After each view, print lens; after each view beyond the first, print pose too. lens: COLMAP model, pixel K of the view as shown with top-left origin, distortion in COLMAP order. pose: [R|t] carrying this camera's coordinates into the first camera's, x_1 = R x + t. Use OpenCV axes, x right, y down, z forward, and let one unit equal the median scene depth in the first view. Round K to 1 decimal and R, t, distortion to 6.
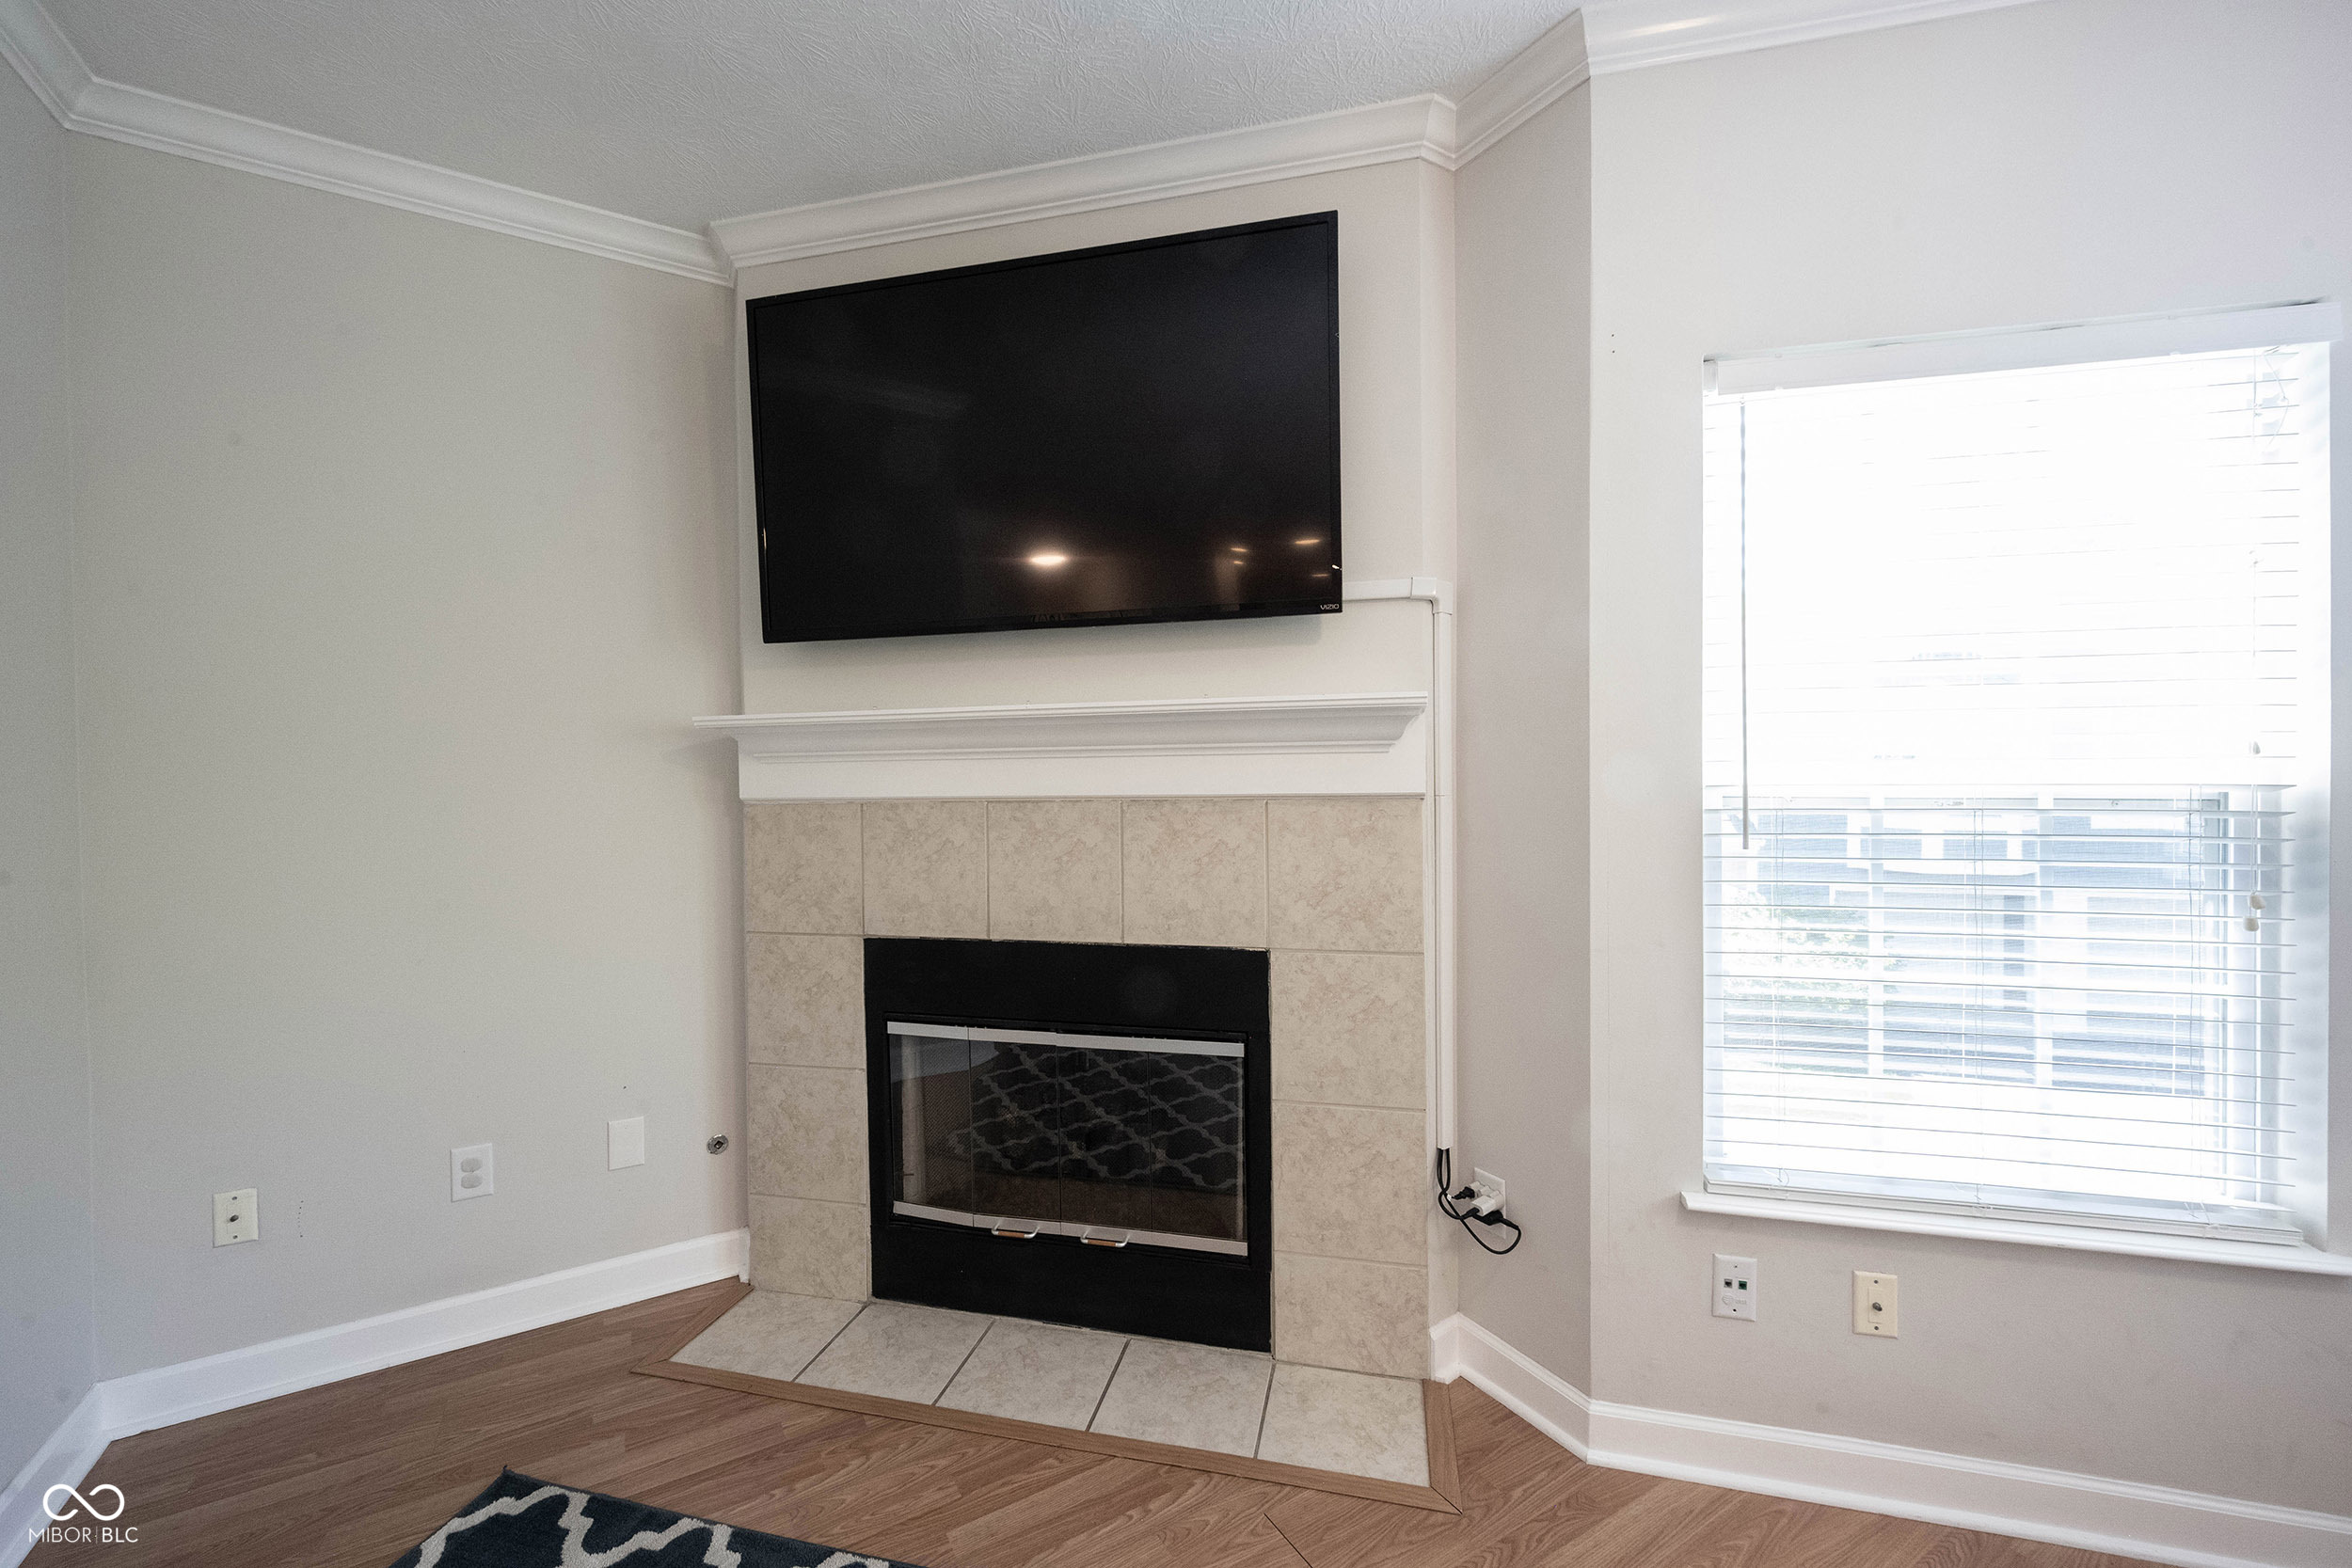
lens RADIAL K [[929.5, 0, 1172.6], [0, 929.5, 782.0], [0, 0, 1]] dist [-0.000092, -0.000016]
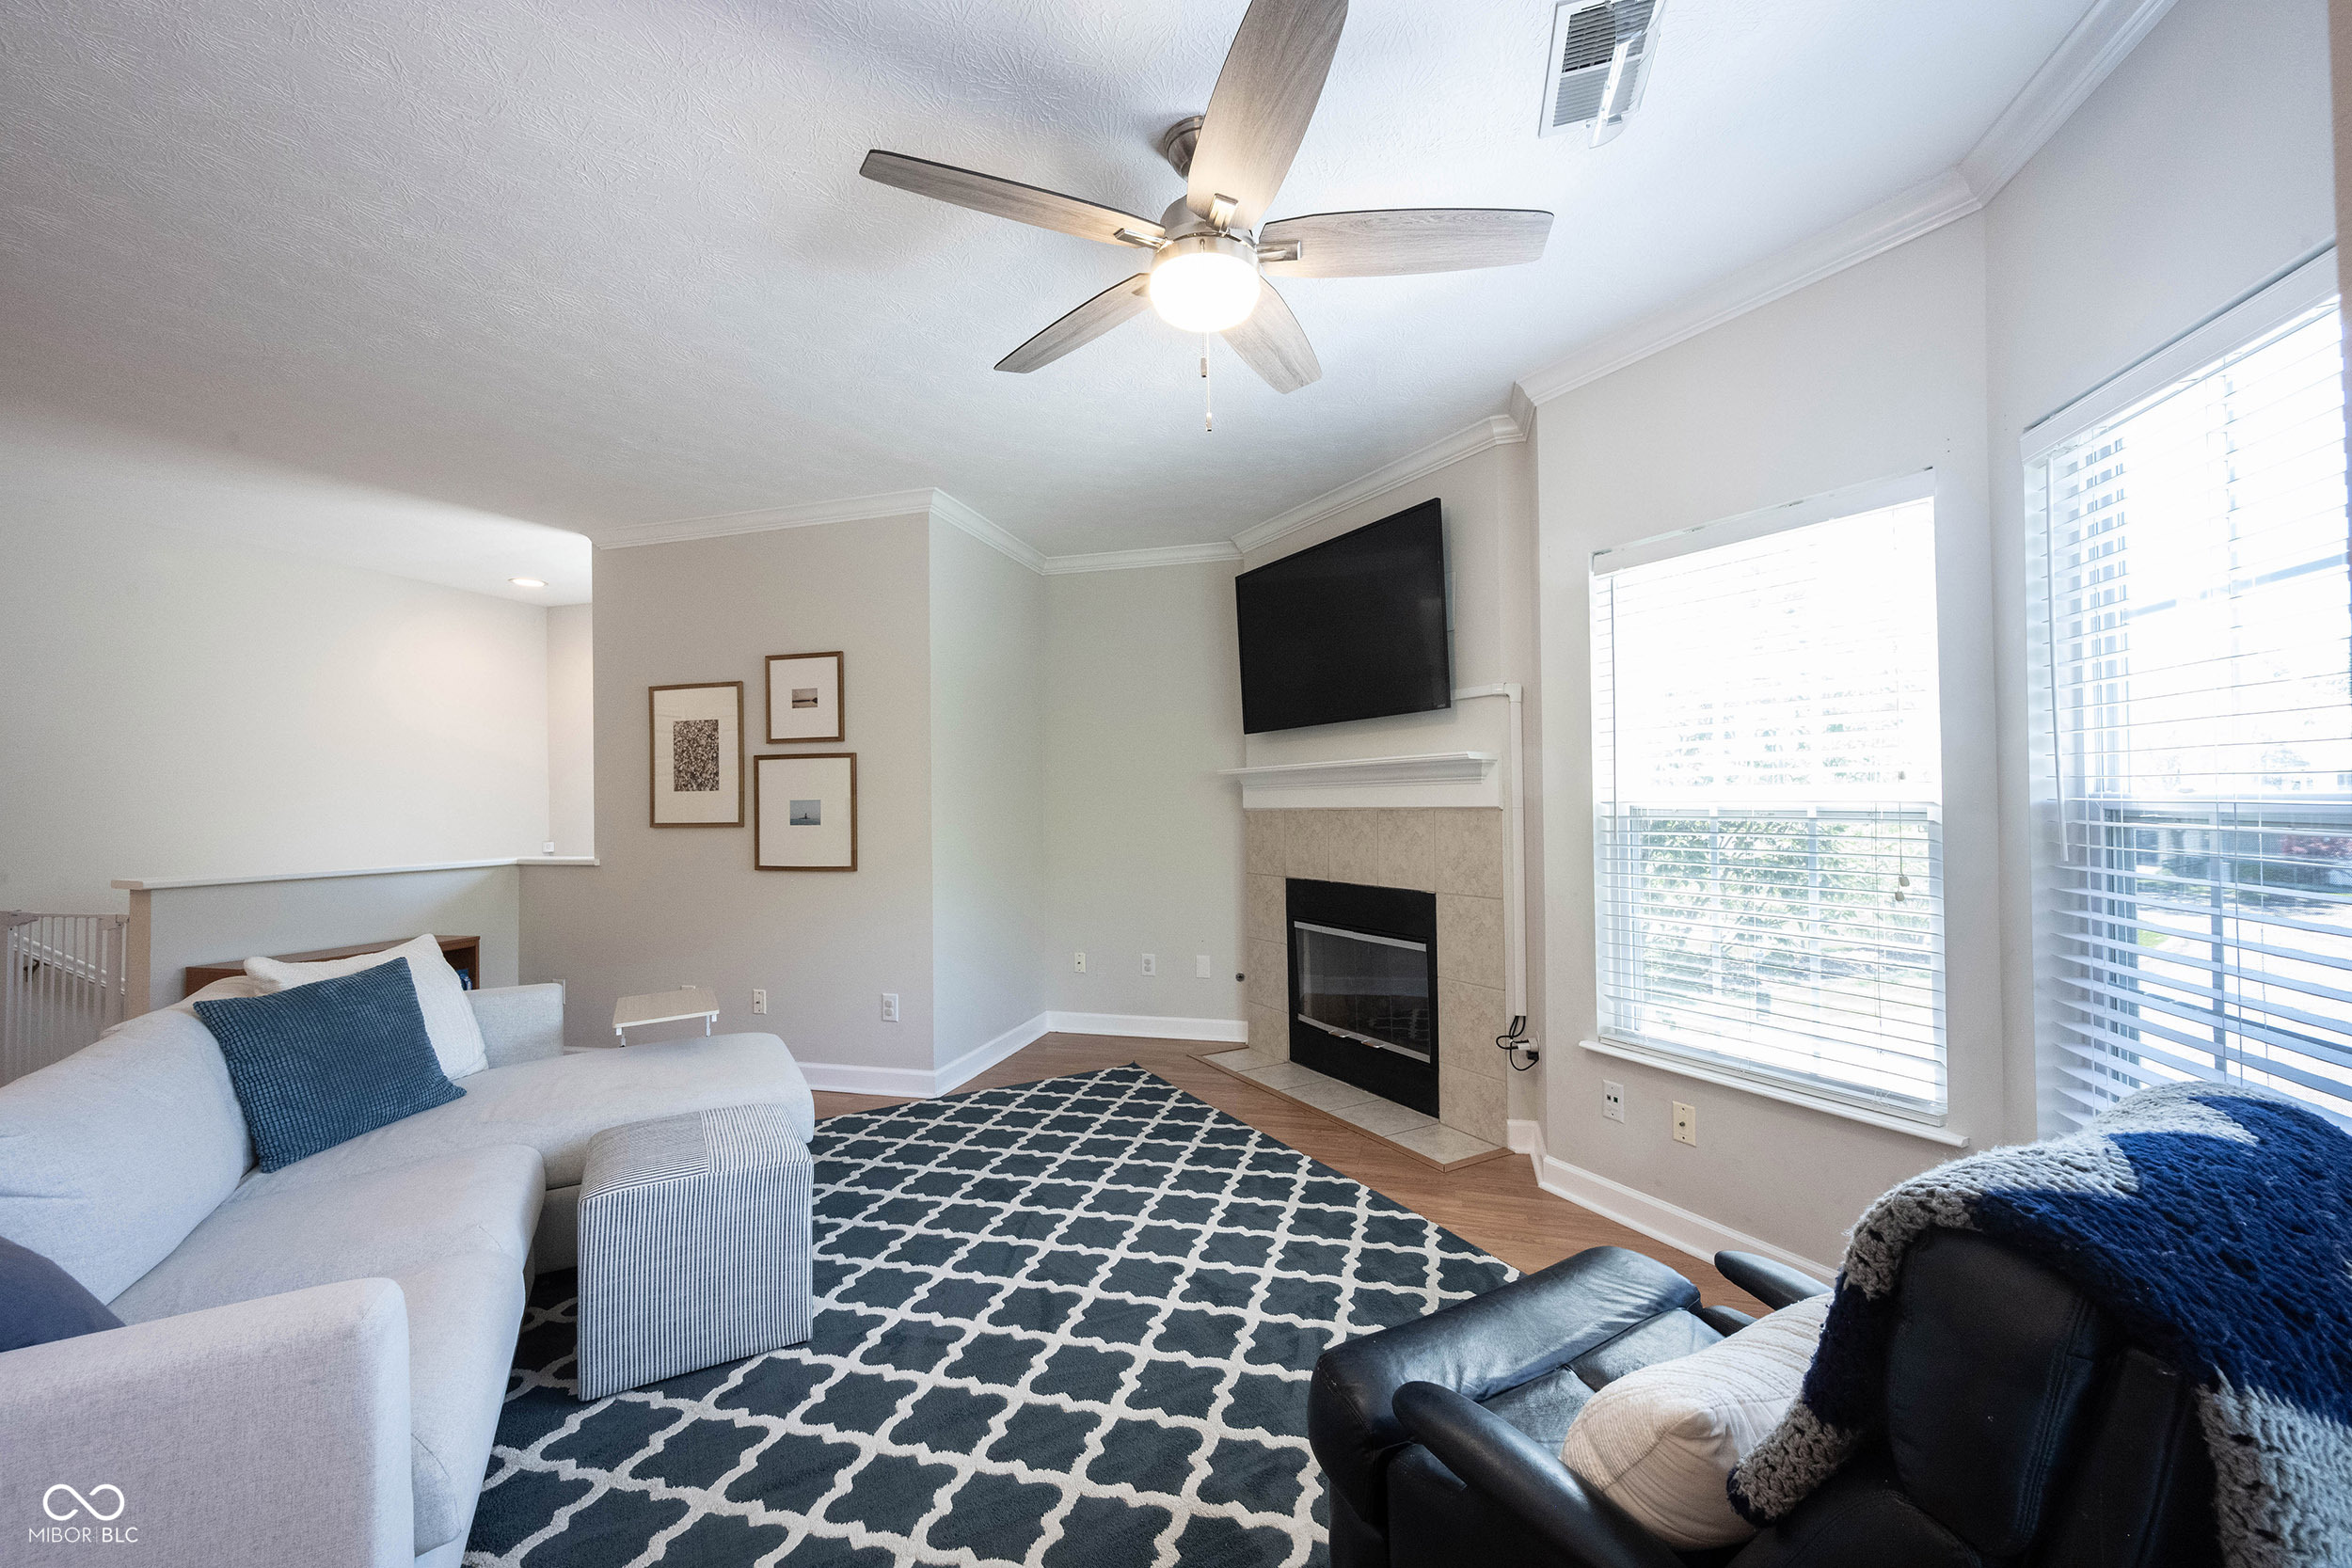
lens RADIAL K [[930.2, 0, 1165.8], [0, 930.2, 788.8], [0, 0, 1]] dist [0.000302, -0.000024]
pose [[0.682397, -0.006829, -0.730950, 1.046897], [-0.005775, 0.999875, -0.014733, 0.007044], [0.730959, 0.014275, 0.682272, -0.608359]]
